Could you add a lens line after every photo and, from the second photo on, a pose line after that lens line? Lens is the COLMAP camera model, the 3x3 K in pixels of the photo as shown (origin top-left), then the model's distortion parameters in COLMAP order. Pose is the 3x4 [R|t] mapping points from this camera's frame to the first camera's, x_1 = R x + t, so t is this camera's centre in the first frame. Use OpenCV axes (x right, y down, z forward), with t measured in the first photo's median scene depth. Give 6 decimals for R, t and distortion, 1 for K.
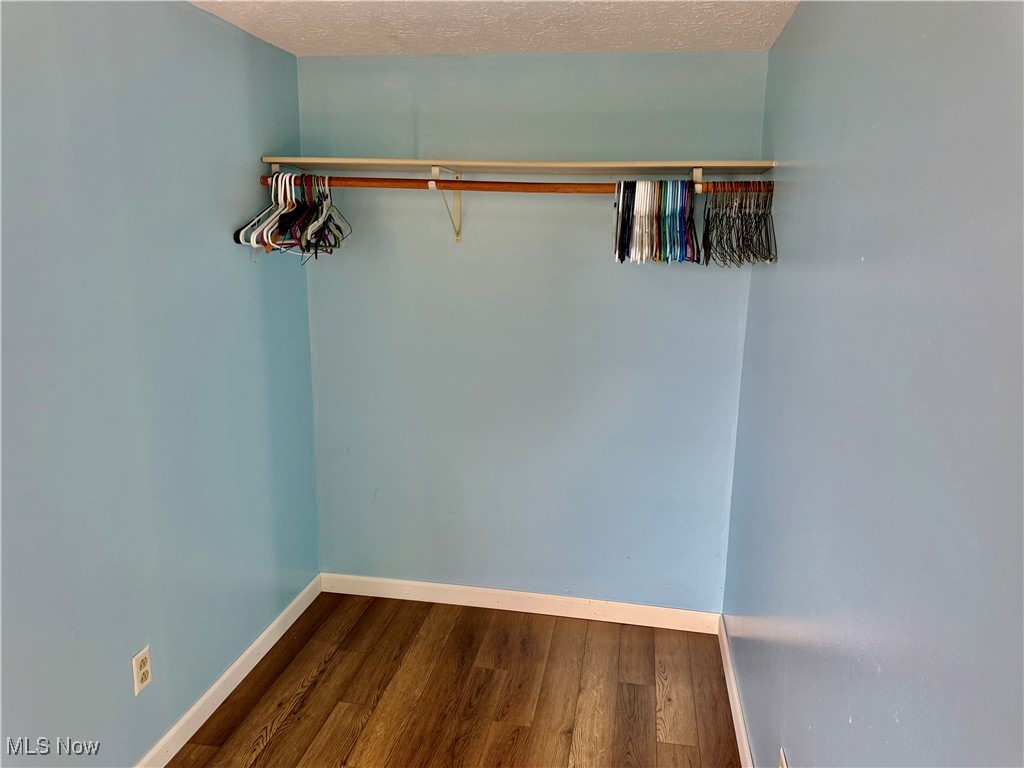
lens RADIAL K [[731.7, 0, 512.0], [0, 731.7, 384.0], [0, 0, 1]] dist [0.043517, -0.052669]
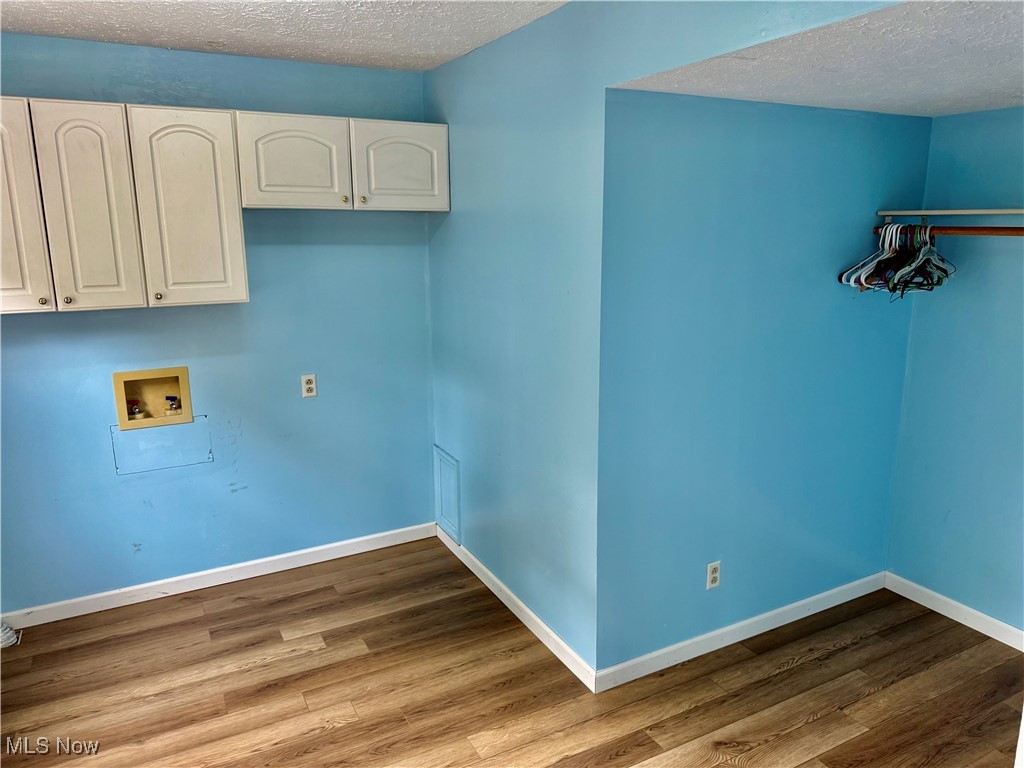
lens RADIAL K [[728.1, 0, 512.0], [0, 728.1, 384.0], [0, 0, 1]] dist [-0.006137, -0.001914]
pose [[0.617467, 0.146086, -0.772912, 0.257597], [-0.146201, 0.986795, 0.069715, -0.022843], [0.772890, 0.069954, 0.630672, -0.201658]]
